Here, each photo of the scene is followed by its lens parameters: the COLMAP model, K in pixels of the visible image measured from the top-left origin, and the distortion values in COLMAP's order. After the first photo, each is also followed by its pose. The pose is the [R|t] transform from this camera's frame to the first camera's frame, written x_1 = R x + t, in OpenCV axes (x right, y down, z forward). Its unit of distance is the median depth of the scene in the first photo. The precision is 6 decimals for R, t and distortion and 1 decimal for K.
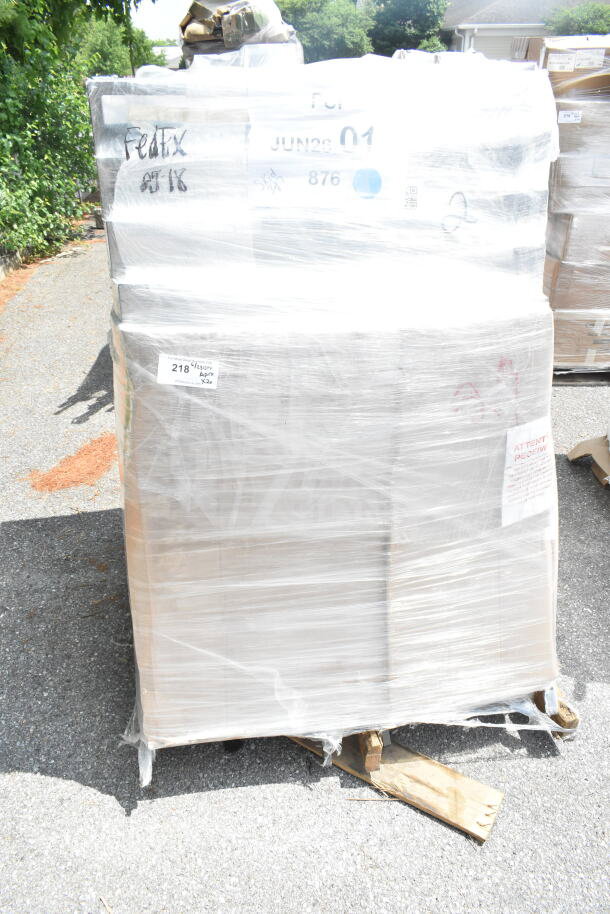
lens RADIAL K [[707.3, 0, 305.0], [0, 707.3, 457.0], [0, 0, 1]] dist [-0.008680, -0.000208]
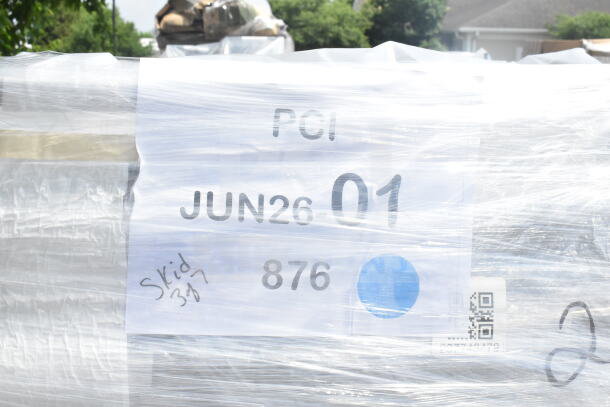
lens RADIAL K [[837.5, 0, 305.0], [0, 837.5, 203.5], [0, 0, 1]] dist [-0.001166, -0.007459]
pose [[0.999471, 0.029869, 0.012847, 0.005222], [-0.023920, 0.943090, -0.331676, -0.054752], [-0.022023, 0.331193, 0.943306, 0.099304]]
